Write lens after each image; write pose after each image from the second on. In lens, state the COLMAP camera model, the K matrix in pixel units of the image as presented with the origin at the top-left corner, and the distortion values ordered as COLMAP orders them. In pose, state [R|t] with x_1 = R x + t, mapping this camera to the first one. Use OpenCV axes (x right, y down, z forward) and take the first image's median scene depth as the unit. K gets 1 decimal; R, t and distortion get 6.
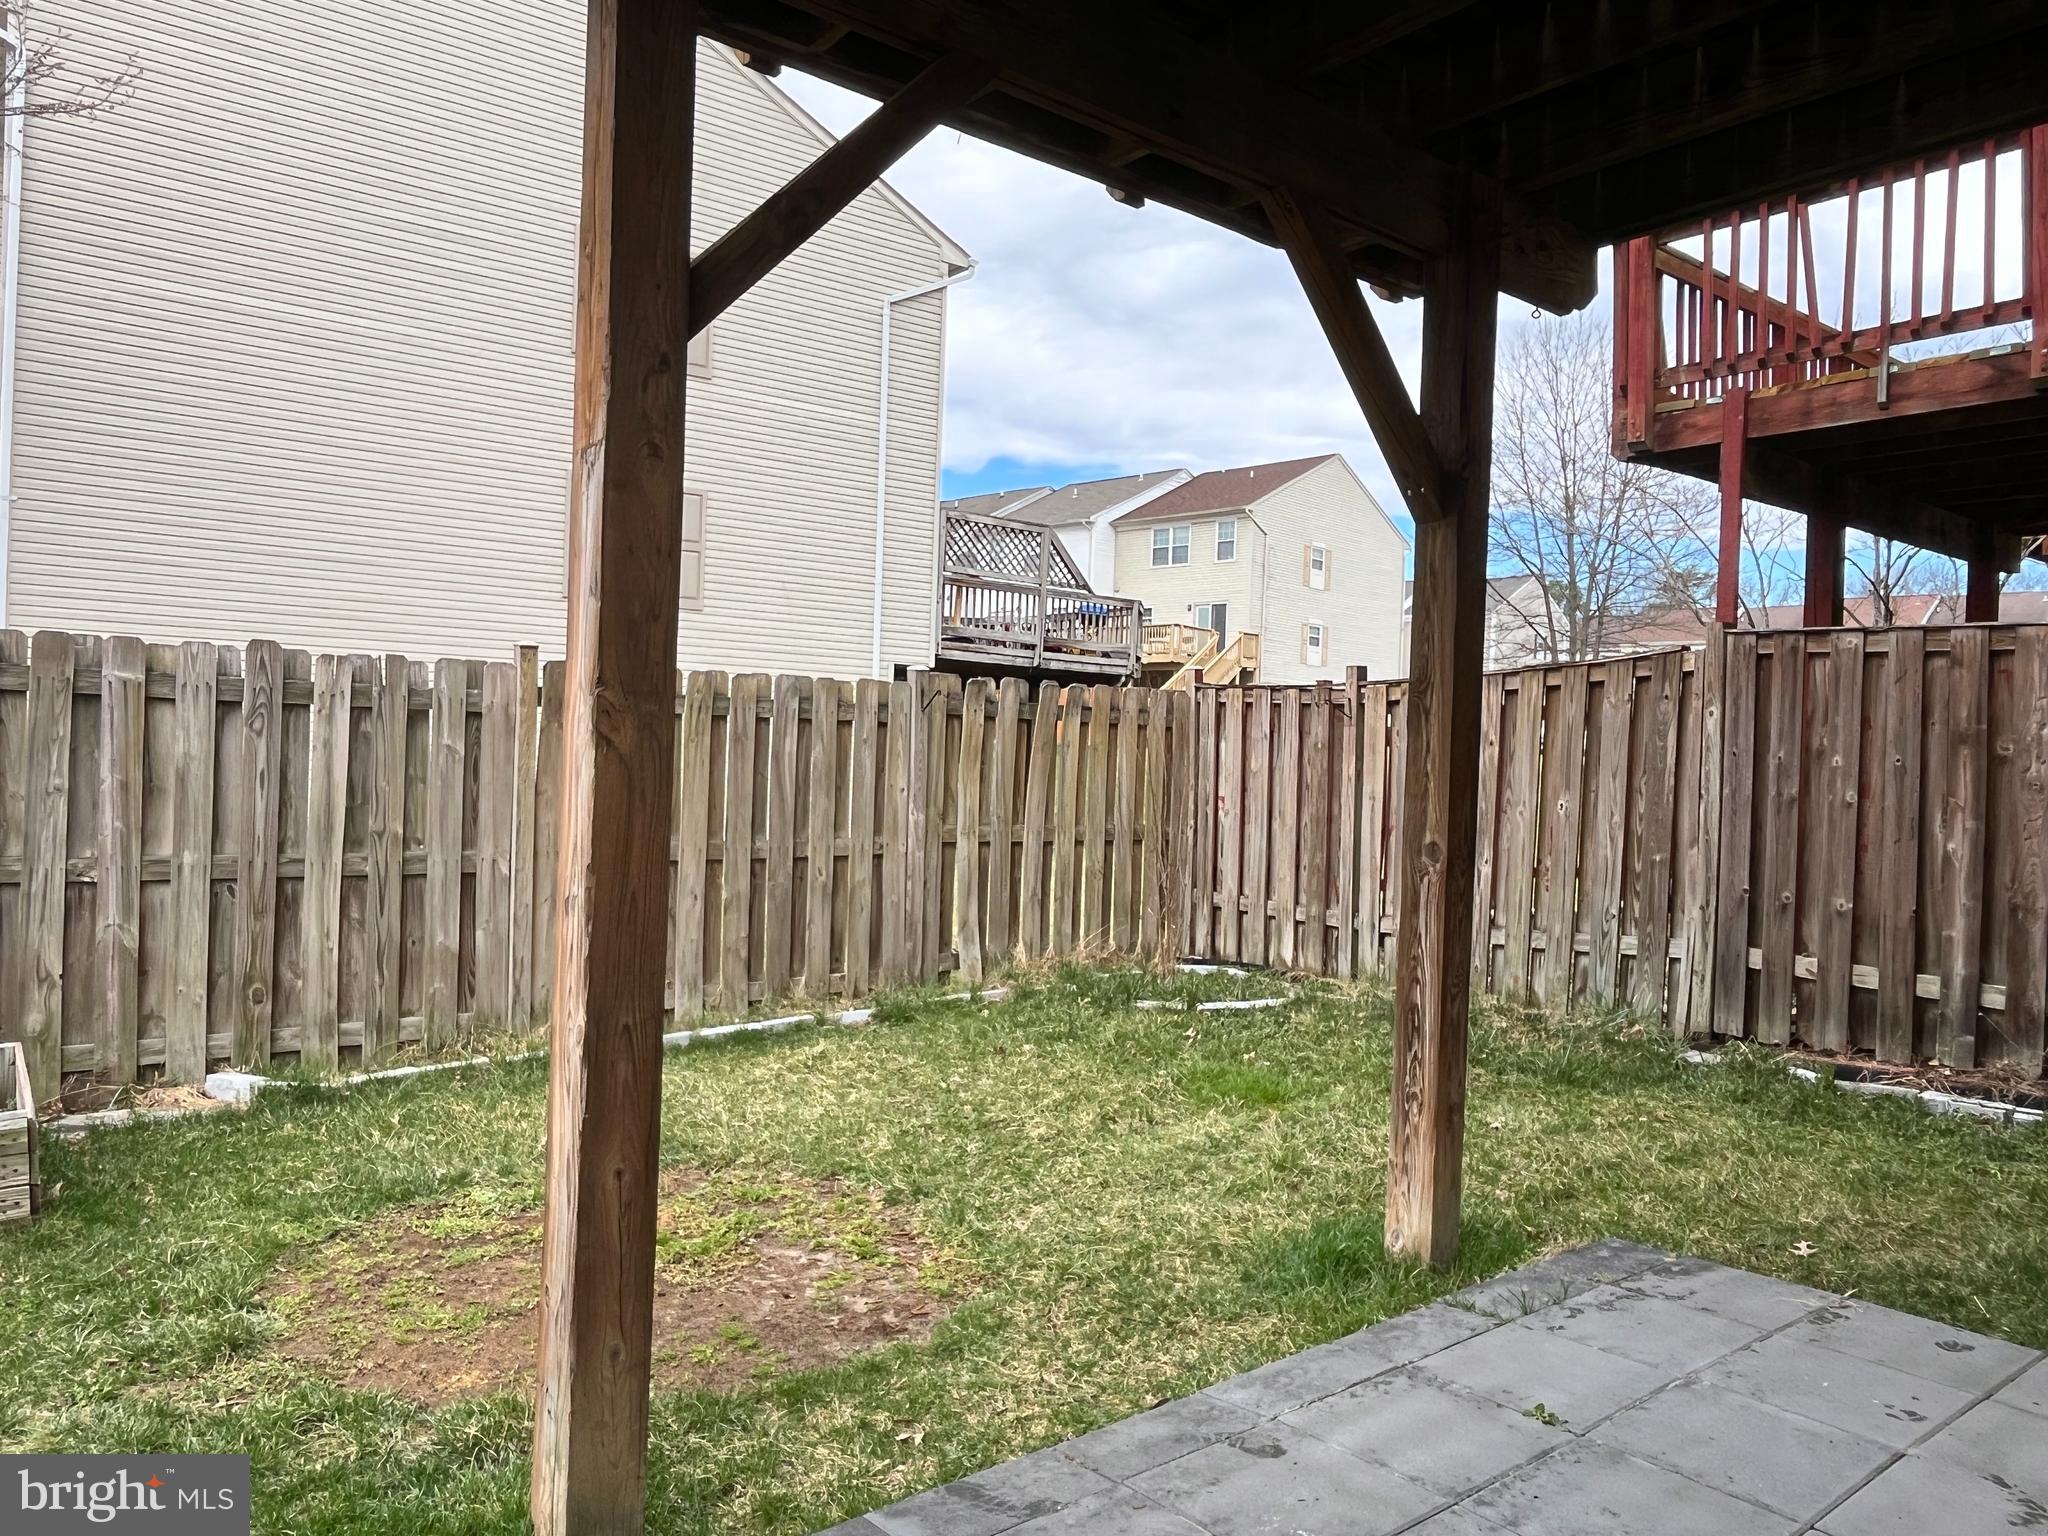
lens RADIAL K [[1441.7, 0, 1018.6], [0, 1441.7, 766.7], [0, 0, 1]] dist [-0.002686, 0.020826]
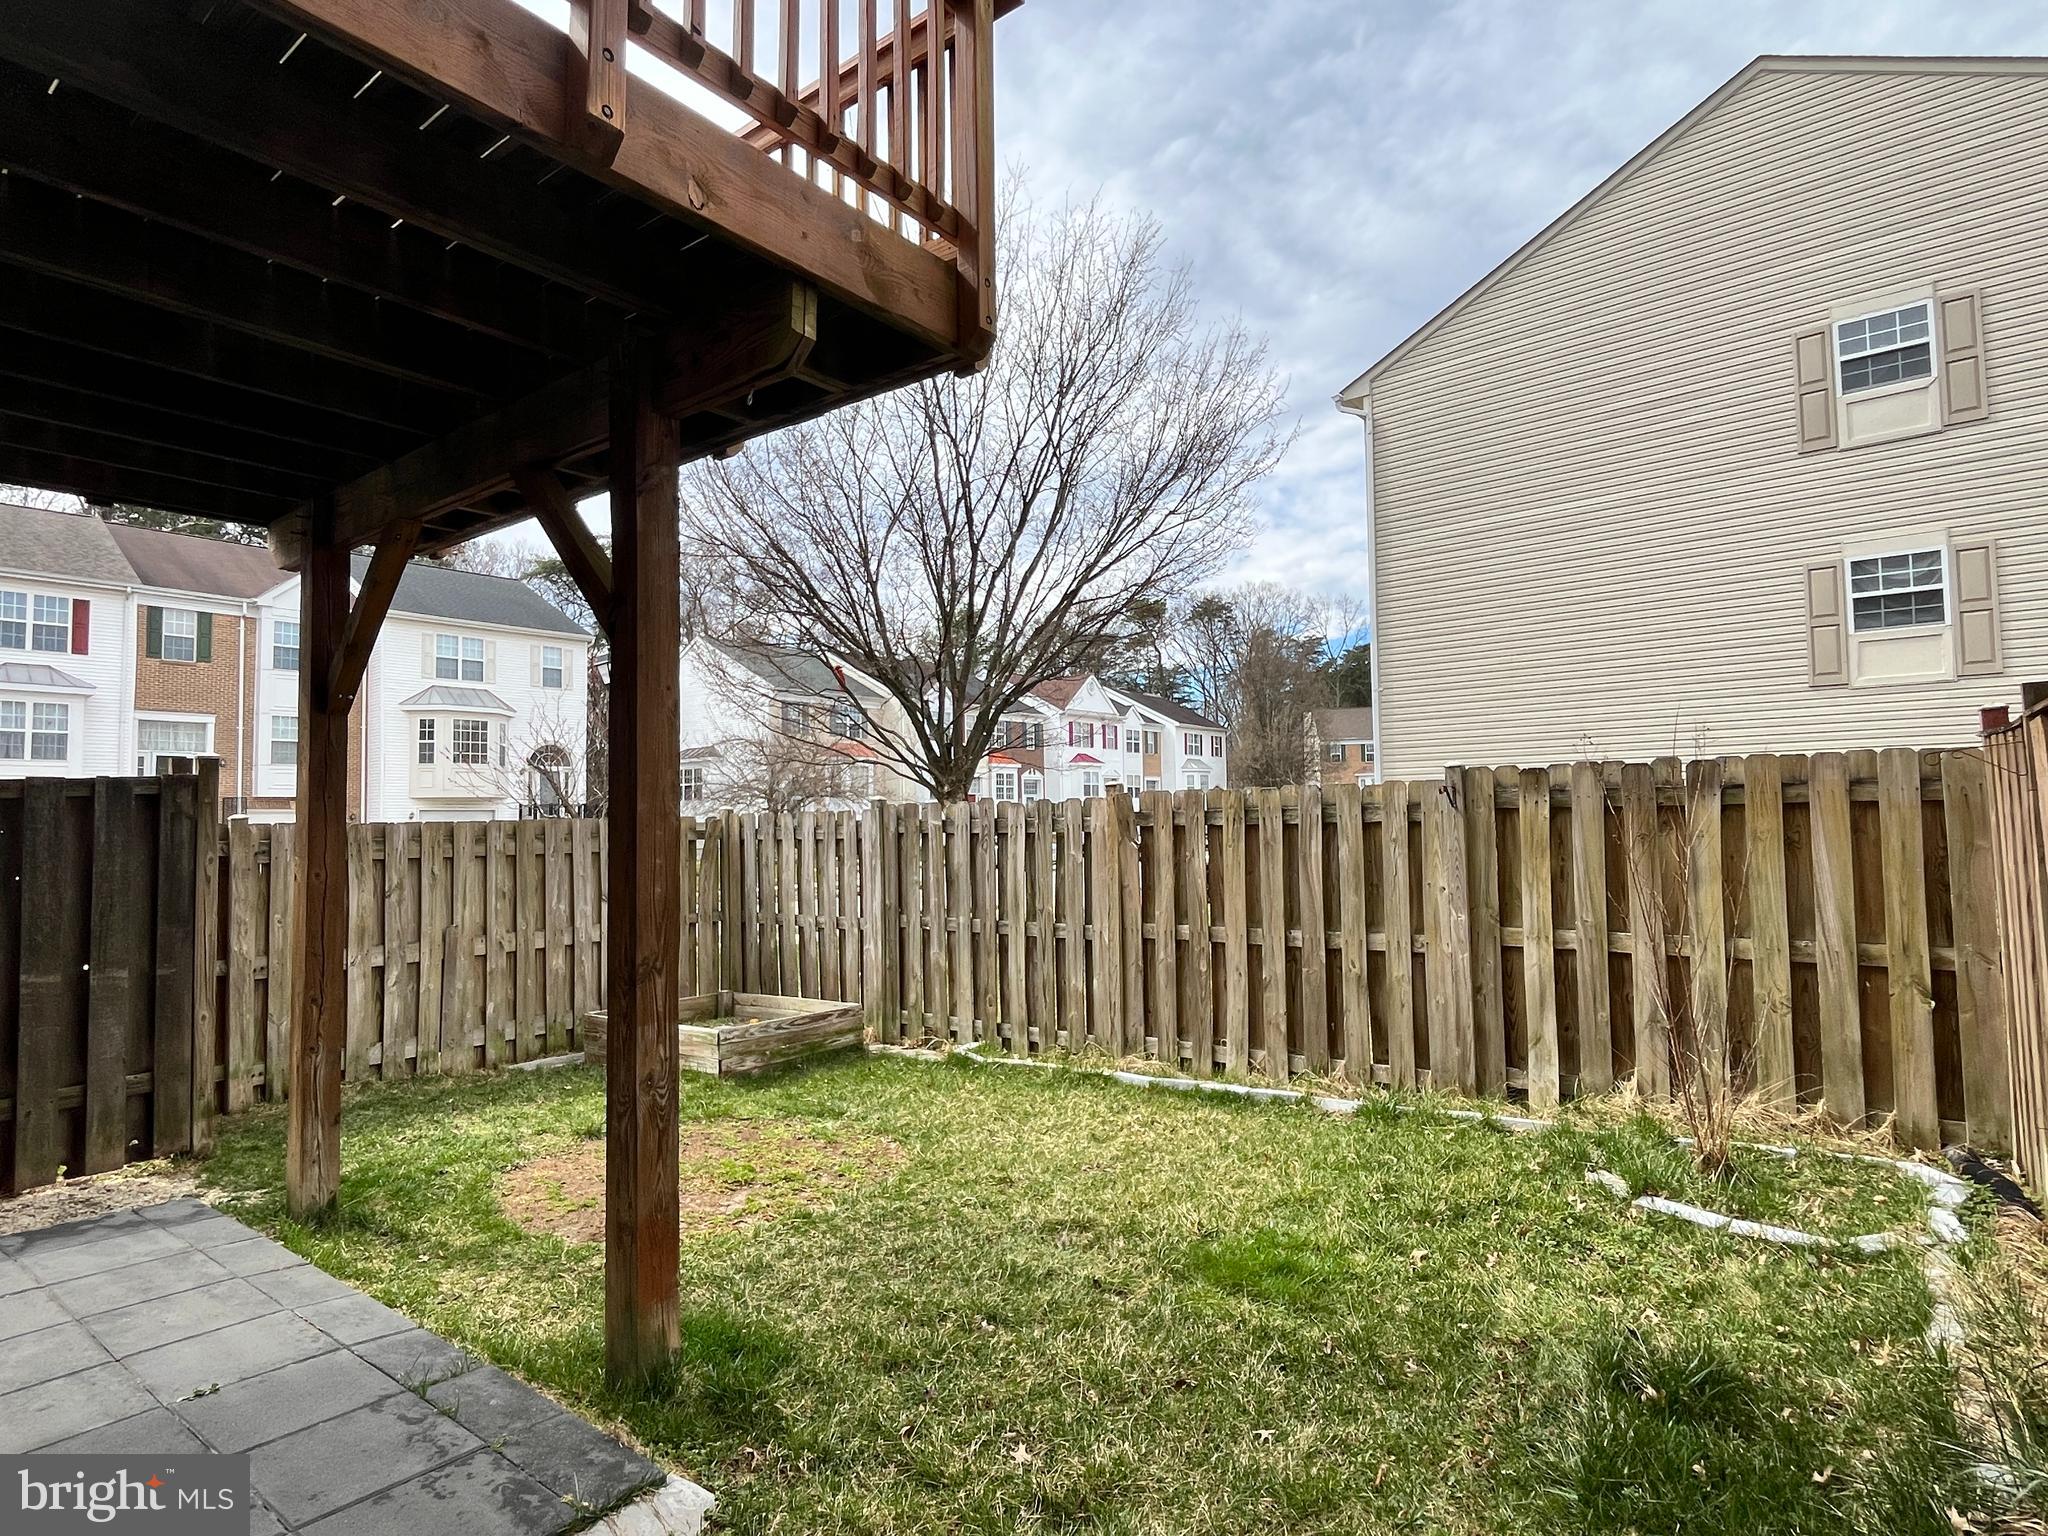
lens RADIAL K [[1054.5, 0, 1029.1], [0, 1054.5, 773.4], [0, 0, 1]] dist [-0.004206, -0.000335]
pose [[0.241132, -0.085653, -0.966705, 0.604997], [0.017832, 0.996321, -0.083829, -0.008235], [0.970329, 0.002976, 0.241772, 0.594741]]
